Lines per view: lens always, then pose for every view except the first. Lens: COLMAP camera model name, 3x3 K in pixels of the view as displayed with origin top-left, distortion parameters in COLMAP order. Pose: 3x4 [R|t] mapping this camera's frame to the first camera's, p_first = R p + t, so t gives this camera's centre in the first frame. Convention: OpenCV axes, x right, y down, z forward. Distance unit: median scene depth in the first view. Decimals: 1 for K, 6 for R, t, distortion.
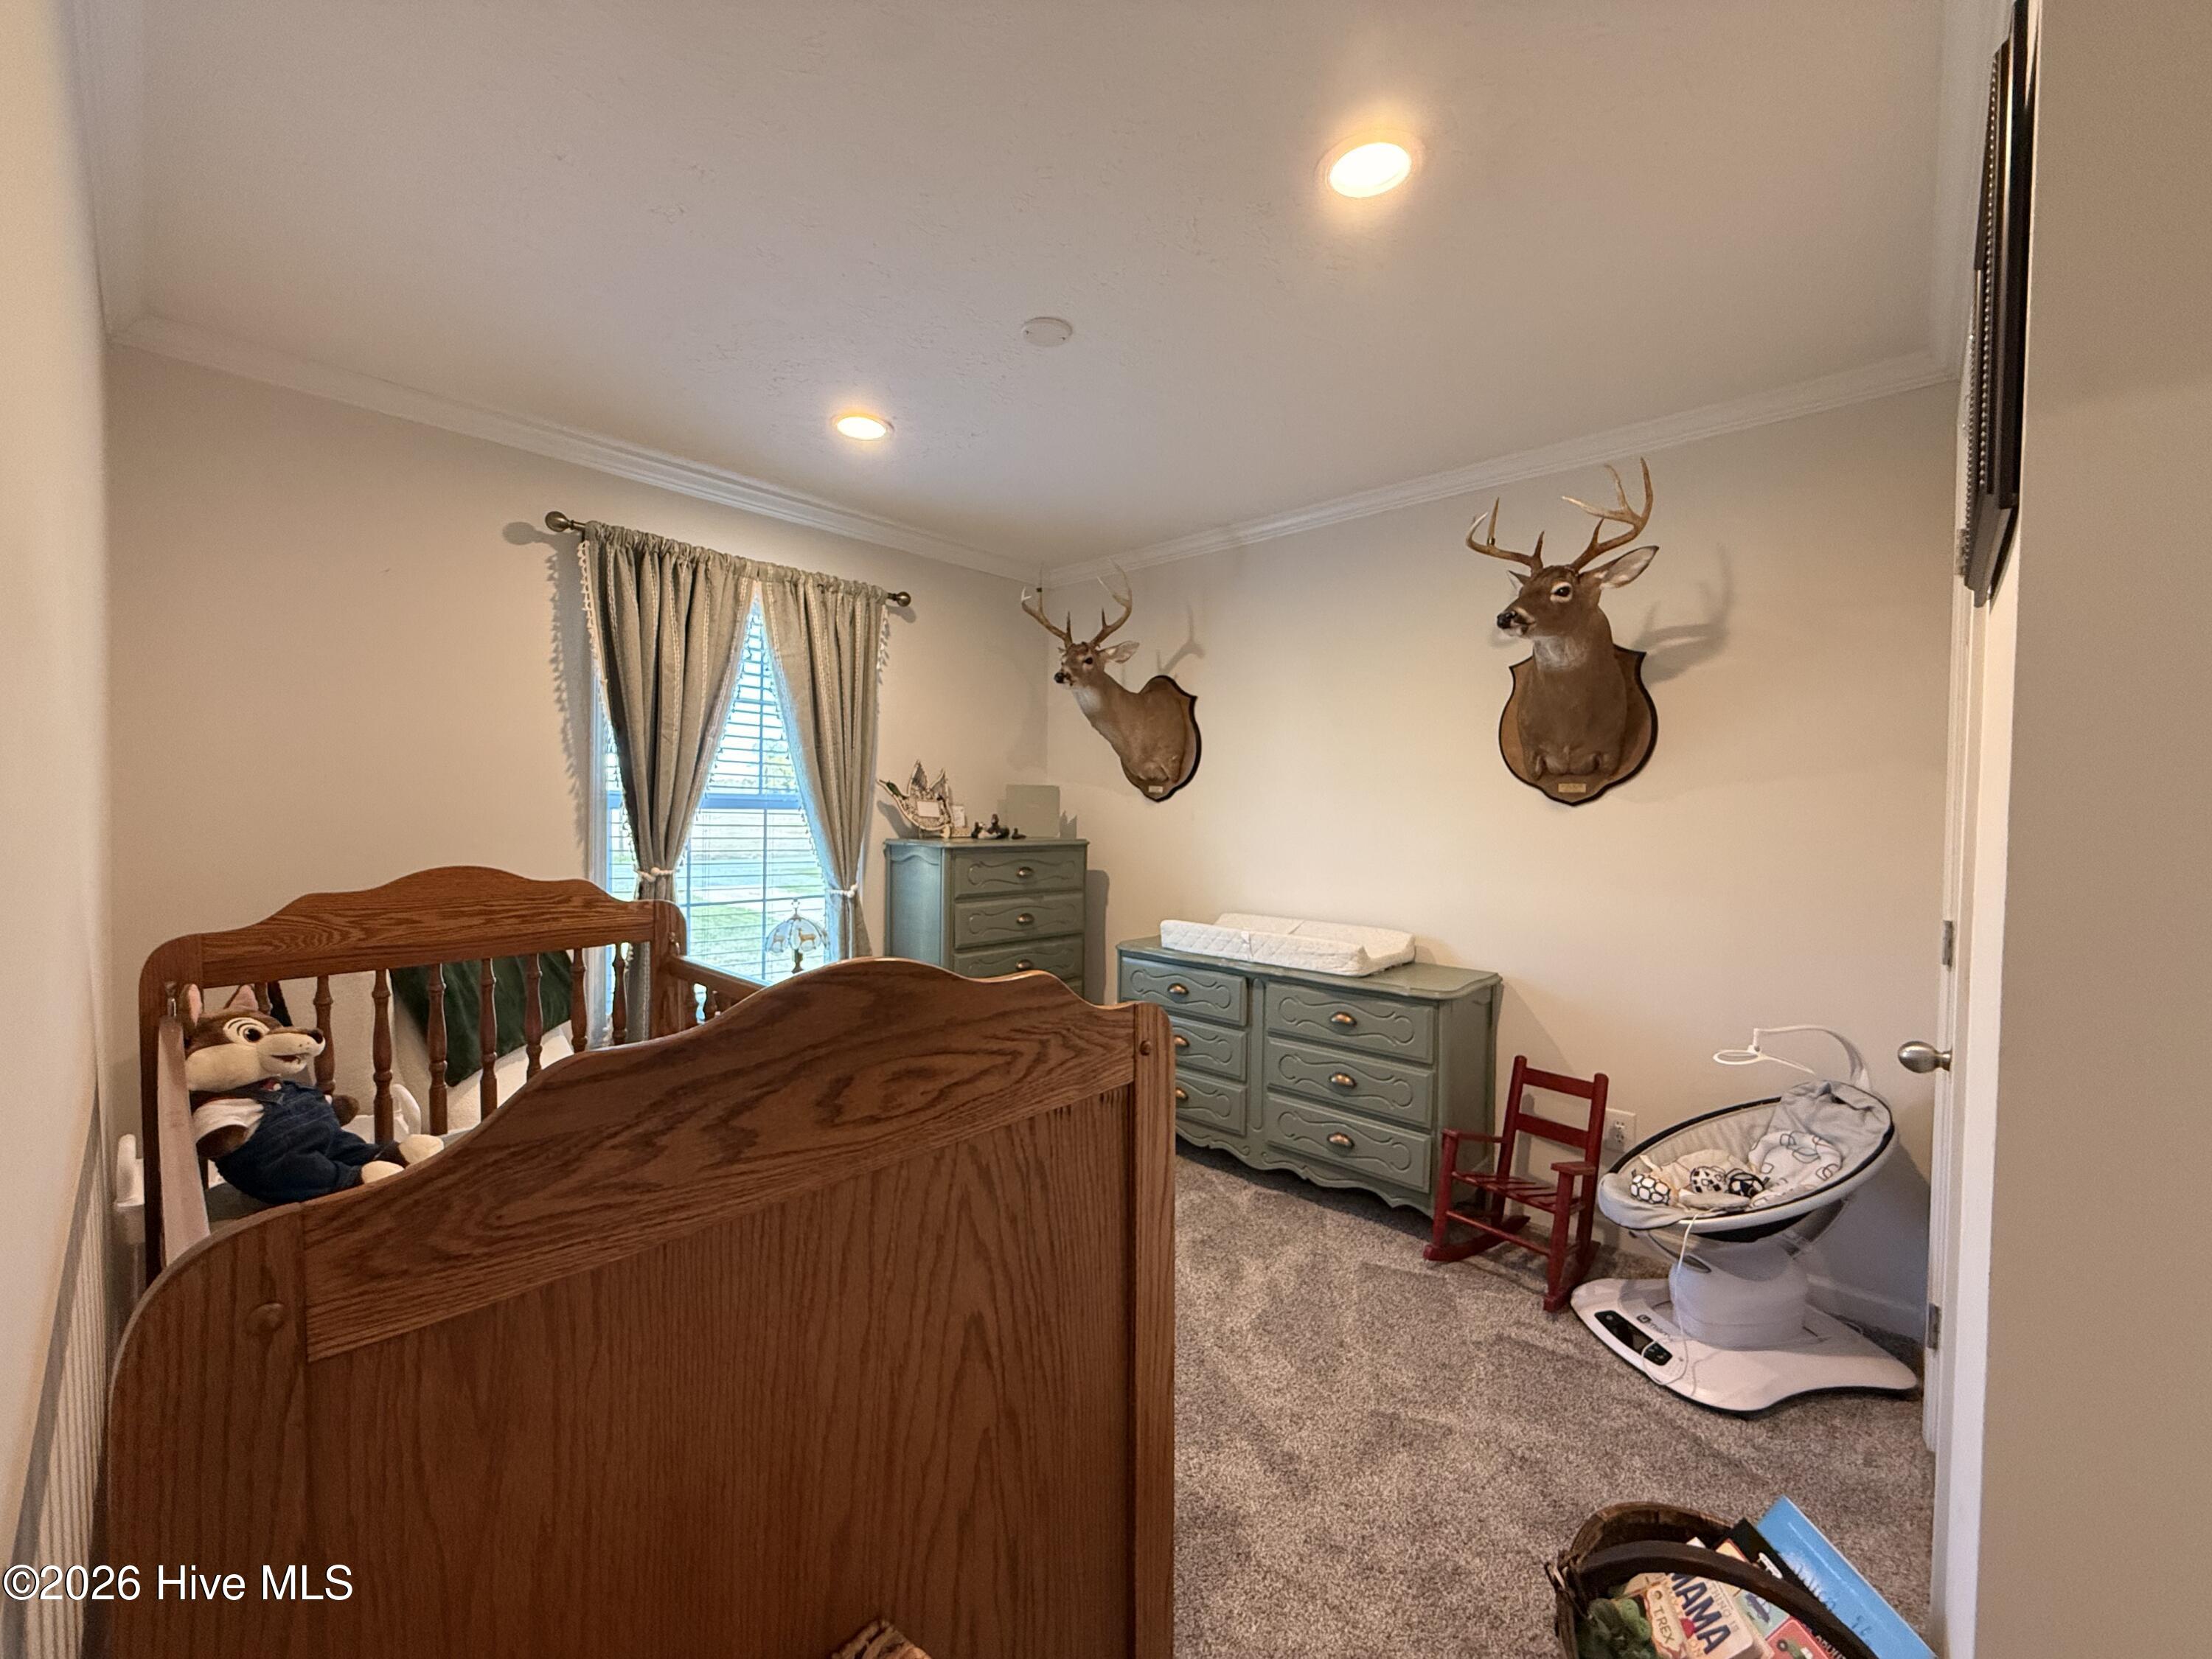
lens RADIAL K [[877.4, 0, 1099.5], [0, 877.4, 831.9], [0, 0, 1]] dist [-0.001431, 0.000493]
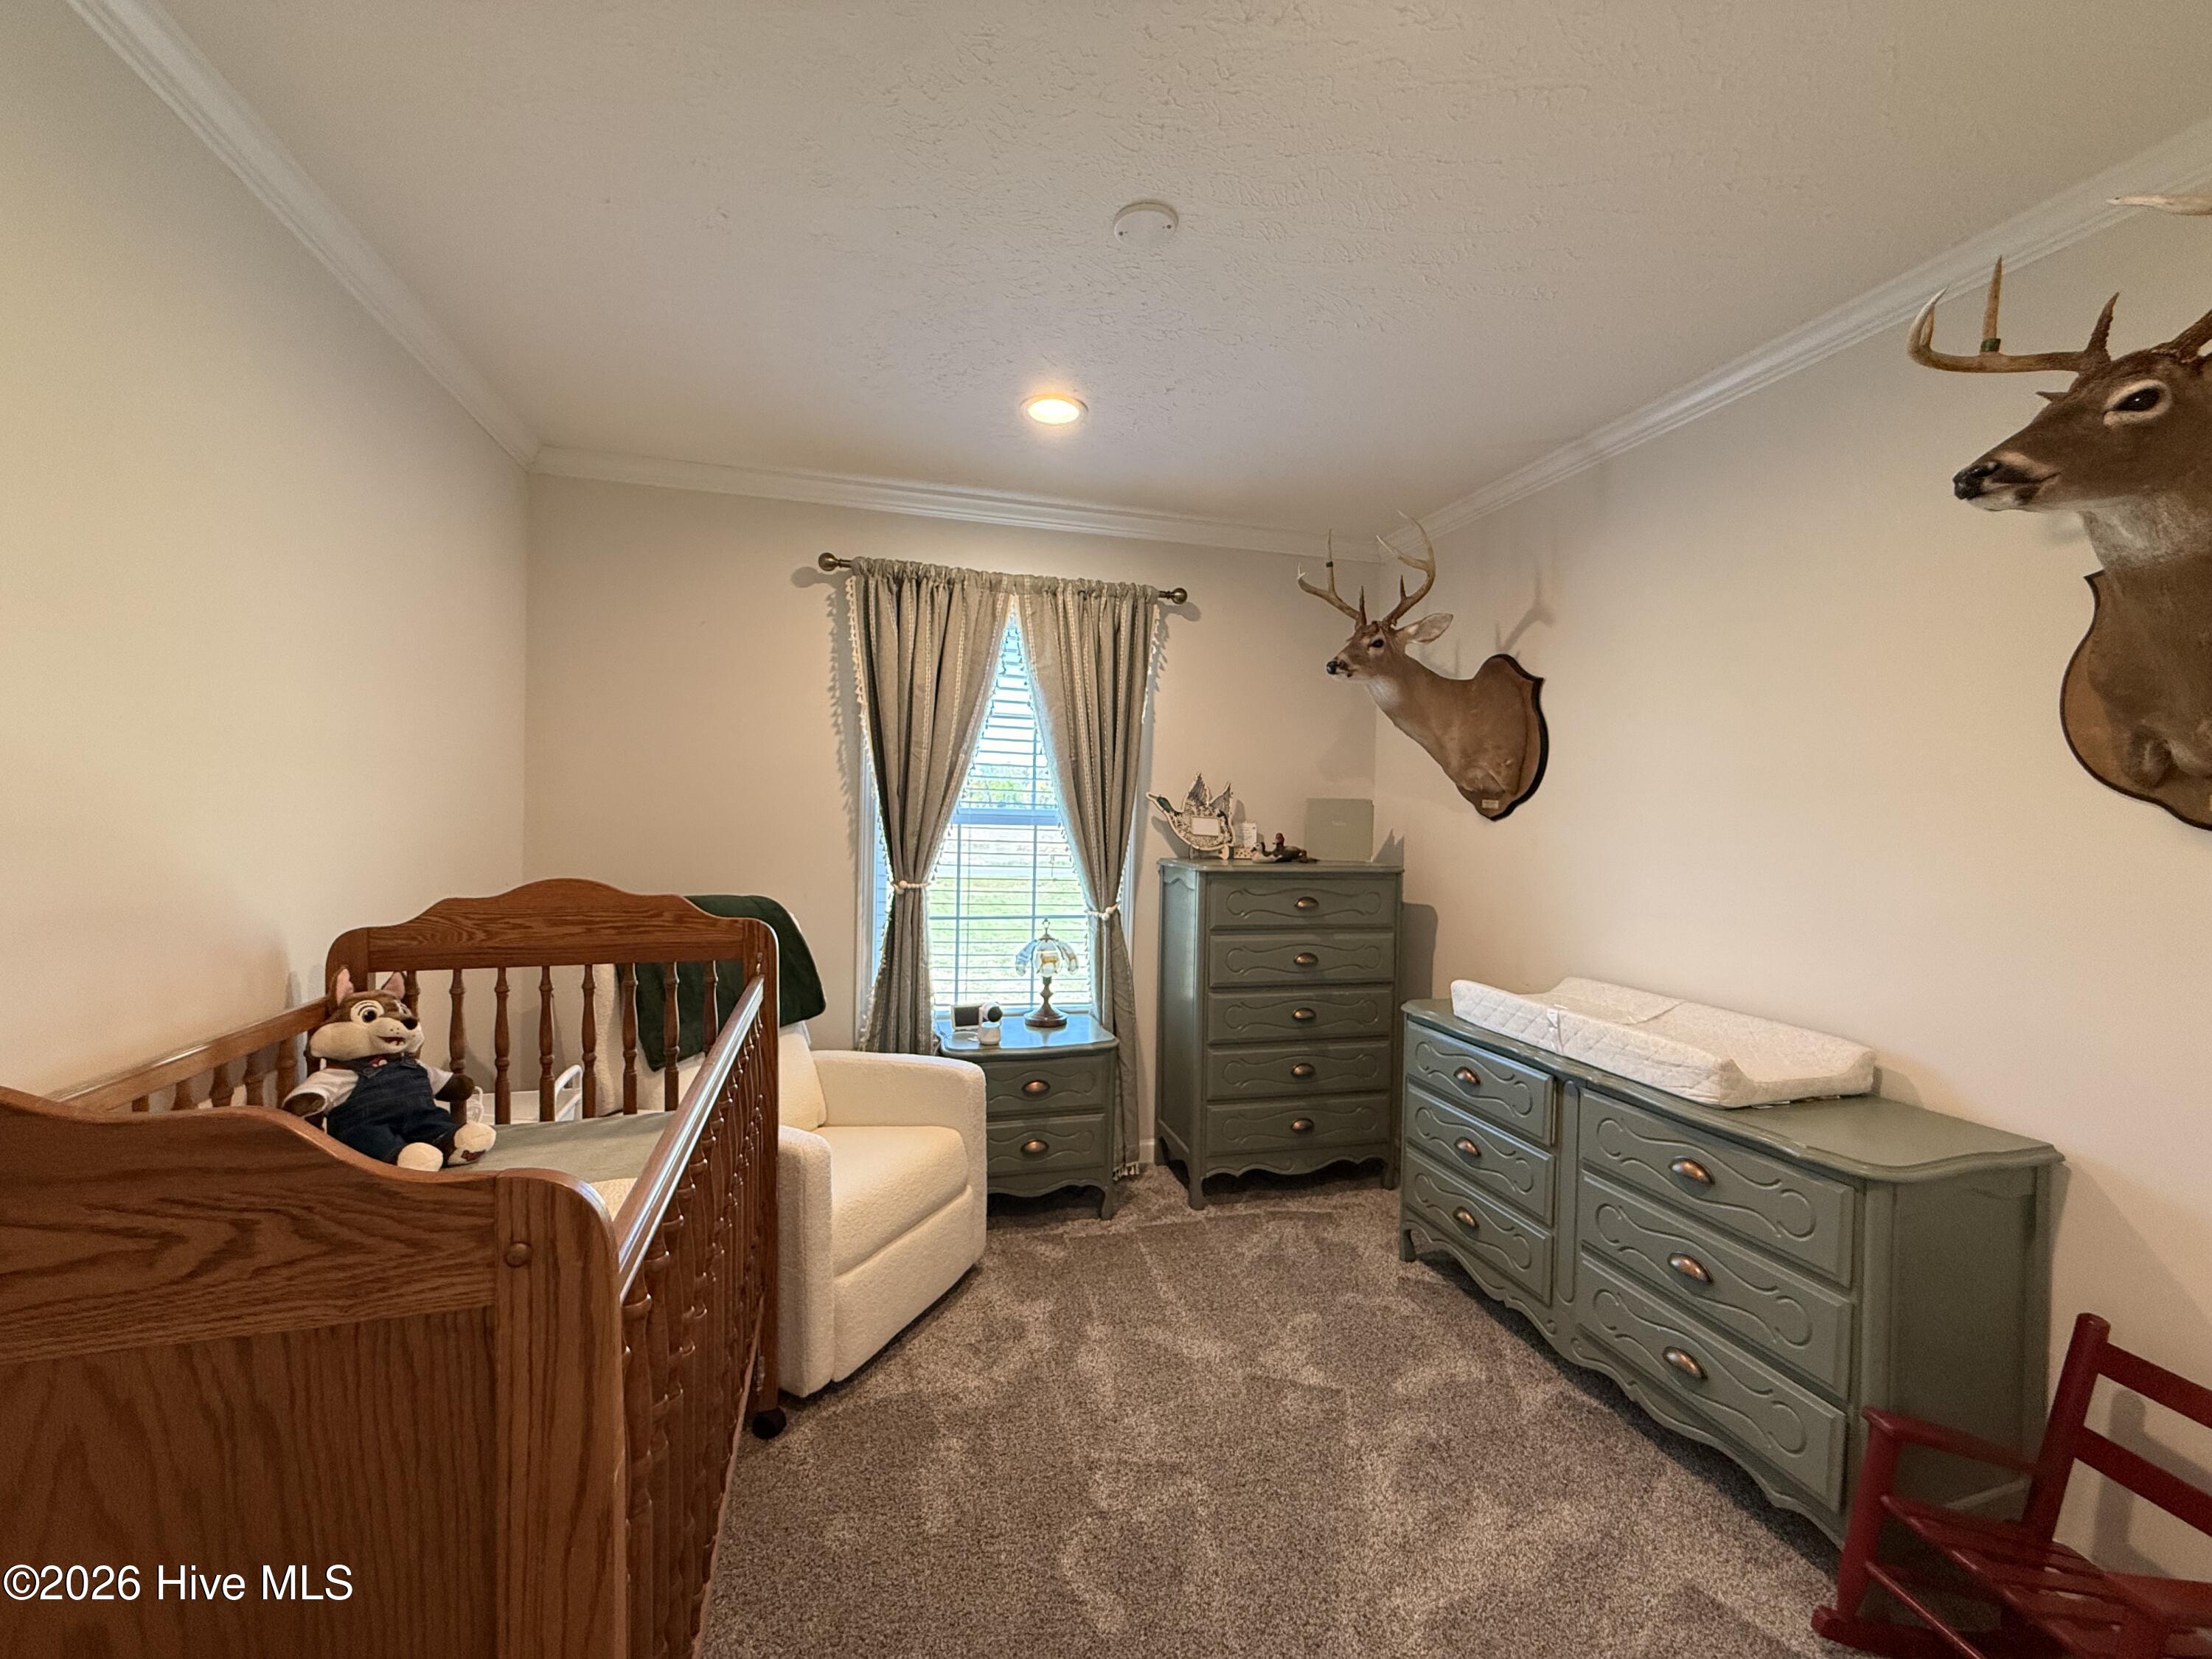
lens RADIAL K [[877.4, 0, 1105.7], [0, 877.4, 830.2], [0, 0, 1]] dist [-0.001431, 0.000493]
pose [[0.853967, 0.014424, -0.520128, 0.236789], [-0.022359, 0.999710, -0.008987, -0.015308], [0.519847, 0.019304, 0.854041, 0.234402]]
